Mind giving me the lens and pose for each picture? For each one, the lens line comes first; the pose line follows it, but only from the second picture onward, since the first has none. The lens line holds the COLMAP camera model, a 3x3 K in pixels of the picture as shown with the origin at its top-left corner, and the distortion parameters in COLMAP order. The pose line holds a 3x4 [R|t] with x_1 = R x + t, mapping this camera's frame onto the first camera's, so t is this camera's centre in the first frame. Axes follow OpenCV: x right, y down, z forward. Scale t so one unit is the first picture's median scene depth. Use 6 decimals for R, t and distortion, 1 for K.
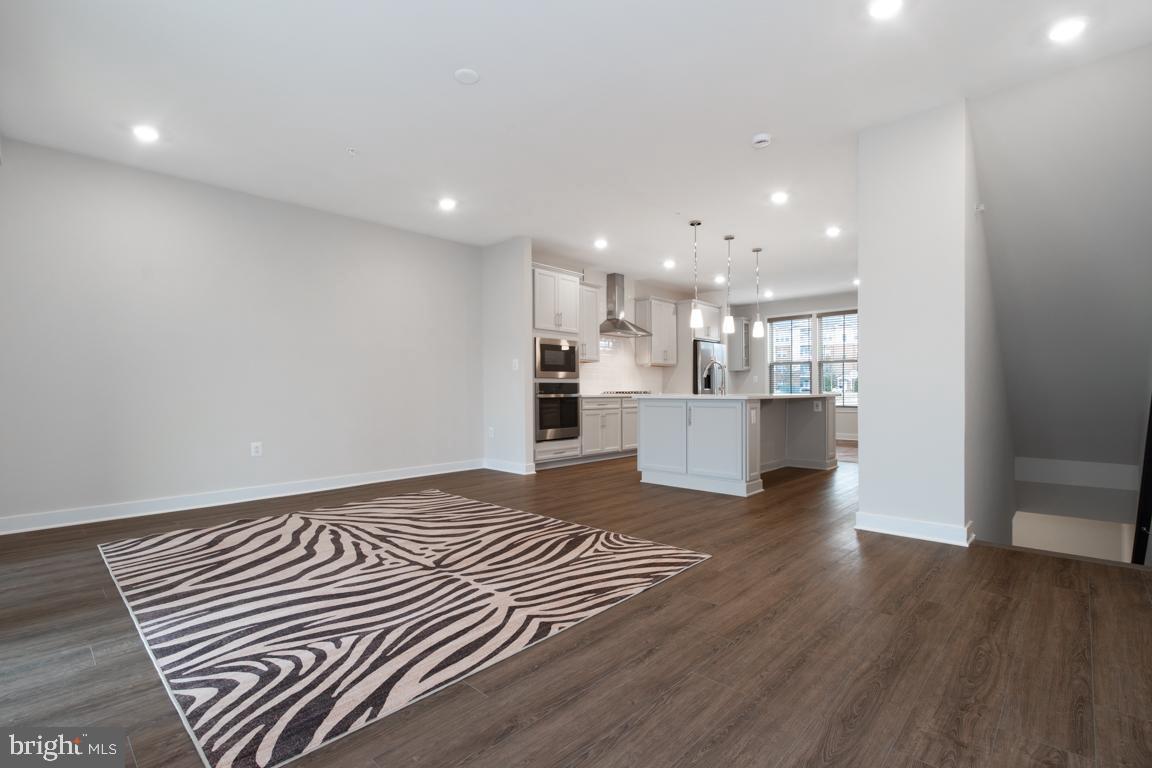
lens RADIAL K [[530.2, 0, 576.6], [0, 530.2, 392.2], [0, 0, 1]] dist [0.000866, 0.000638]
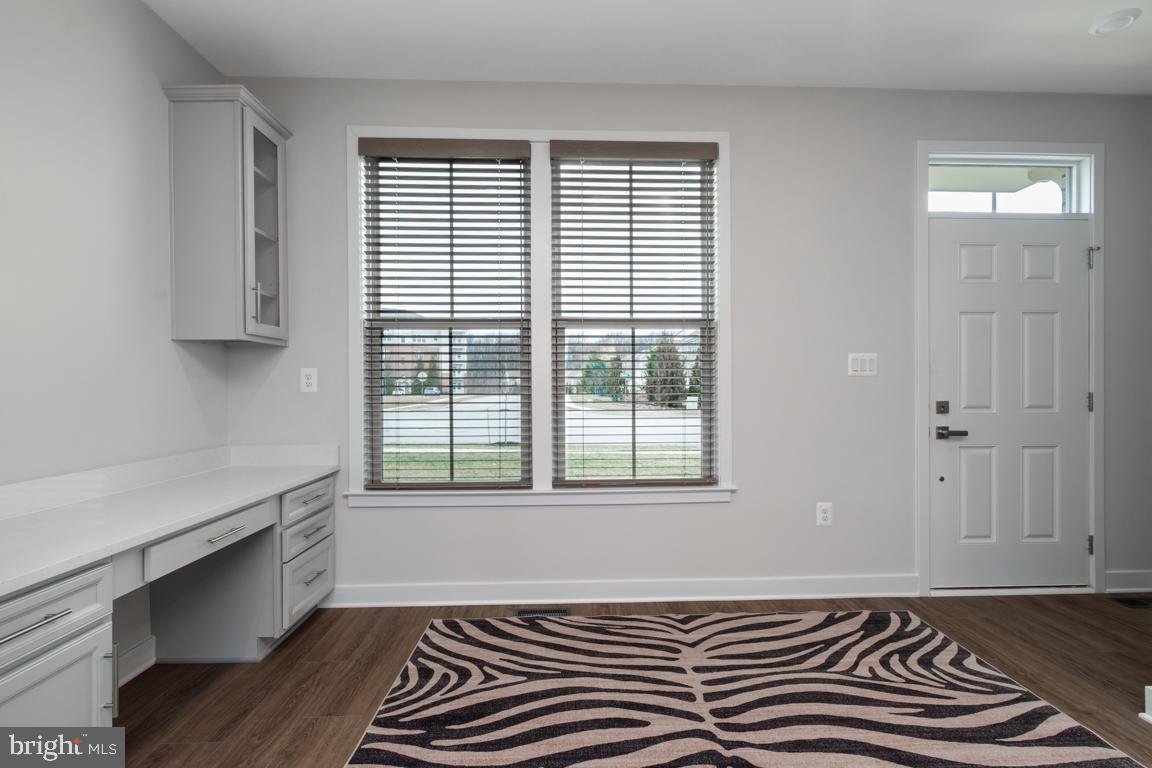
lens RADIAL K [[533.5, 0, 590.3], [0, 533.5, 391.9], [0, 0, 1]] dist [0.018617, -0.000163]
pose [[-0.718689, 0.008195, 0.695283, -0.467154], [0.015514, 0.999871, 0.004252, -0.049728], [-0.695159, 0.013842, -0.718723, 1.260790]]
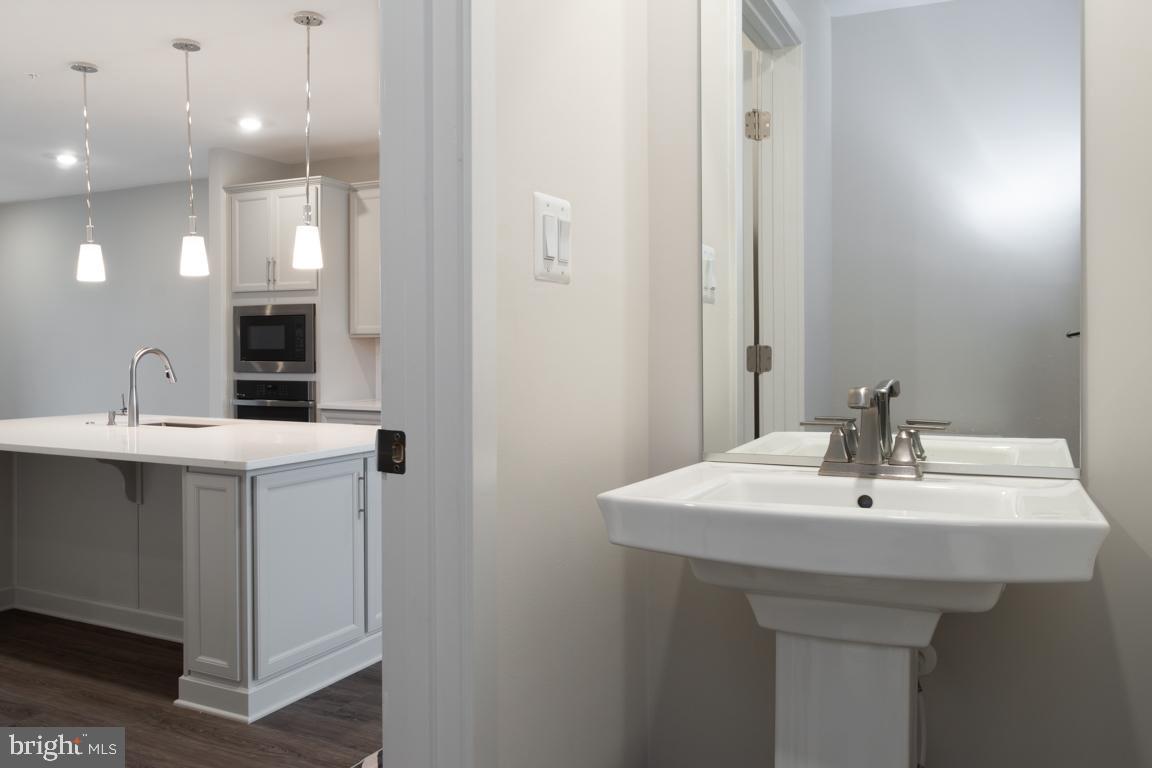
lens RADIAL K [[888.0, 0, 573.0], [0, 888.0, 355.5], [0, 0, 1]] dist [-0.000339, 0.002561]
pose [[0.286916, 0.014065, -0.957852, 1.851059], [-0.002743, 0.999900, 0.013861, -0.111895], [0.957952, -0.001349, 0.286926, 1.957164]]
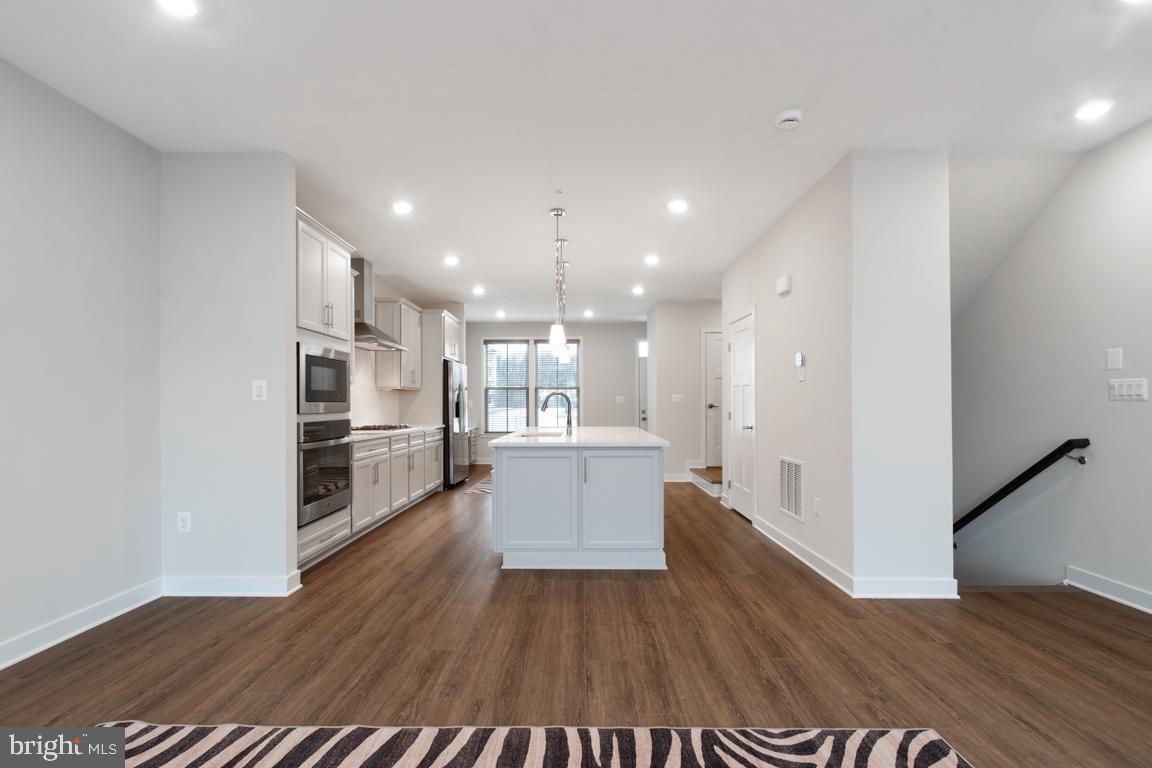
lens RADIAL K [[503.3, 0, 577.3], [0, 503.3, 399.6], [0, 0, 1]] dist [0.000259, -0.000041]
pose [[0.733765, 0.008863, 0.679346, -0.402659], [0.001082, 0.999898, -0.014213, -0.062855], [-0.679403, 0.011164, 0.733681, 0.740491]]
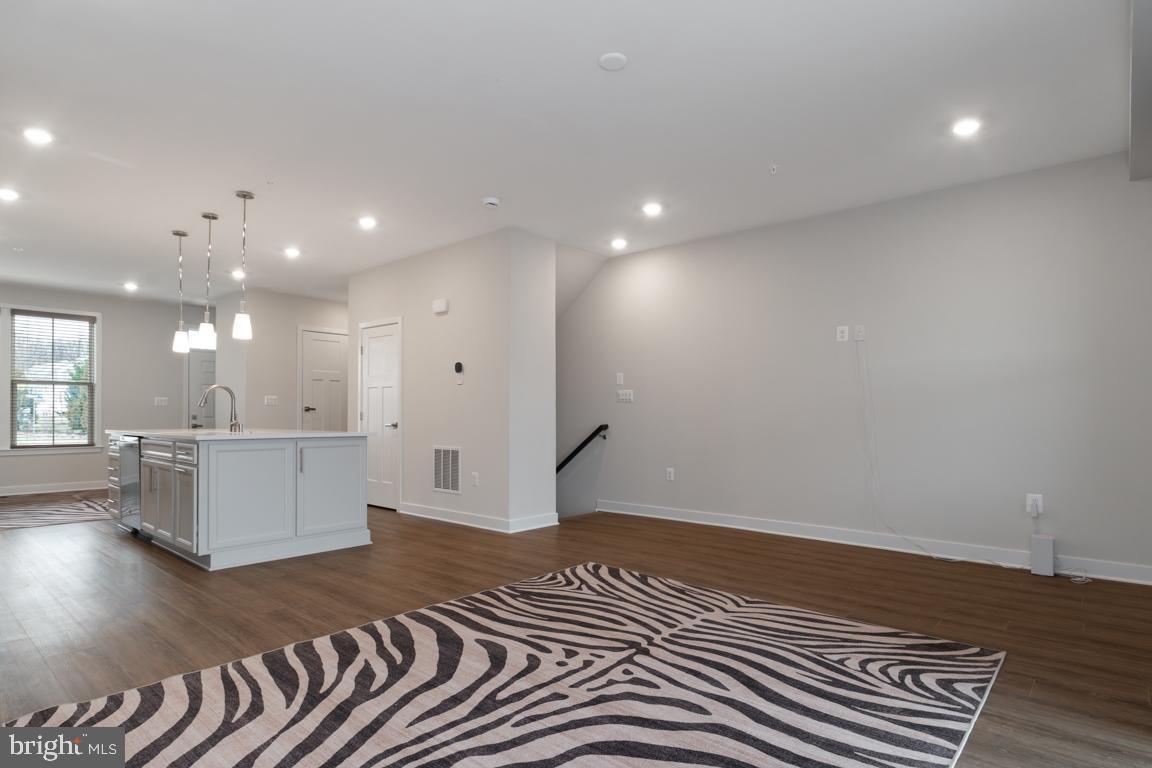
lens RADIAL K [[605.6, 0, 577.1], [0, 605.6, 412.7], [0, 0, 1]] dist [0.000981, -0.001055]
pose [[-0.038043, 0.012571, 0.999197, -1.009136], [0.002223, 0.999919, -0.012495, -0.017114], [-0.999274, 0.001746, -0.038068, 0.950792]]
